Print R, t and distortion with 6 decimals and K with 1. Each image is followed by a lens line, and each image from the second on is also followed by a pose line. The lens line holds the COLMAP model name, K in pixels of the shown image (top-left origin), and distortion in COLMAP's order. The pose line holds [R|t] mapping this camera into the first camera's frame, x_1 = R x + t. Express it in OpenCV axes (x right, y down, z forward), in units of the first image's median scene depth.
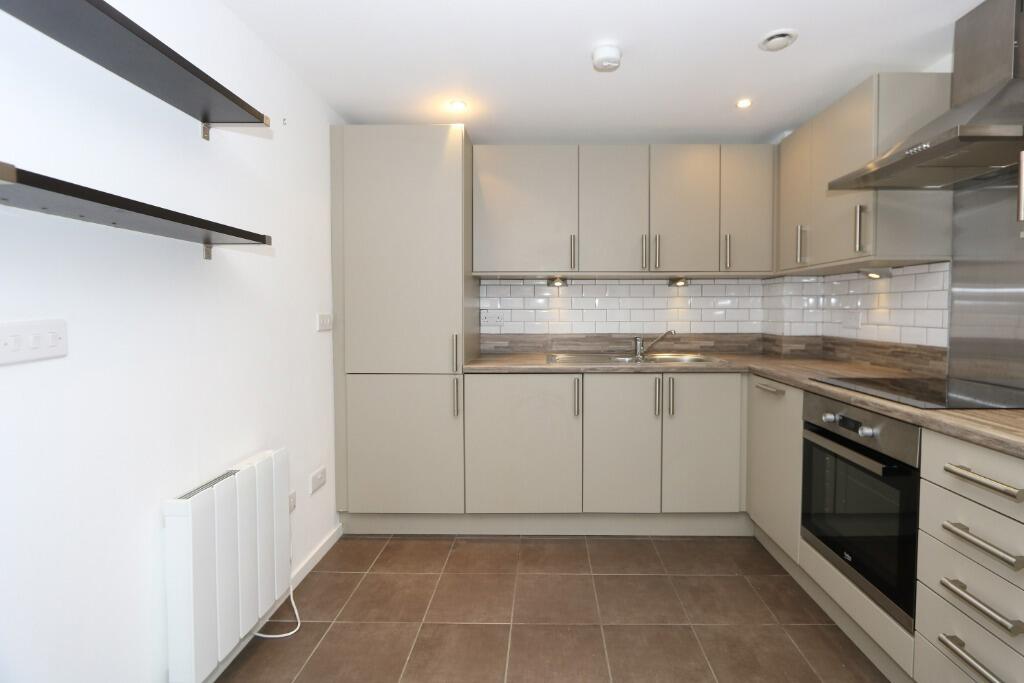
lens RADIAL K [[481.0, 0, 540.9], [0, 481.0, 334.9], [0, 0, 1]] dist [0.001748, 0.000125]
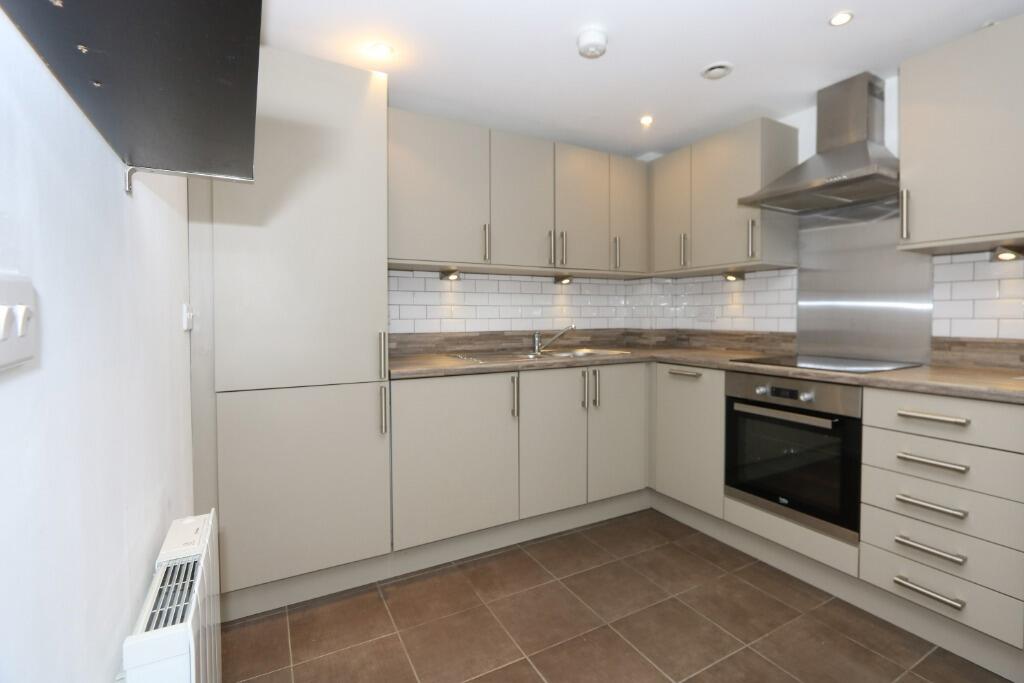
lens RADIAL K [[481.0, 0, 540.9], [0, 481.0, 334.9], [0, 0, 1]] dist [0.001748, 0.000125]
pose [[0.859957, -0.022071, 0.509890, -0.370287], [0.028984, 0.999564, -0.005616, 0.016662], [-0.509543, 0.019608, 0.860222, 0.174718]]
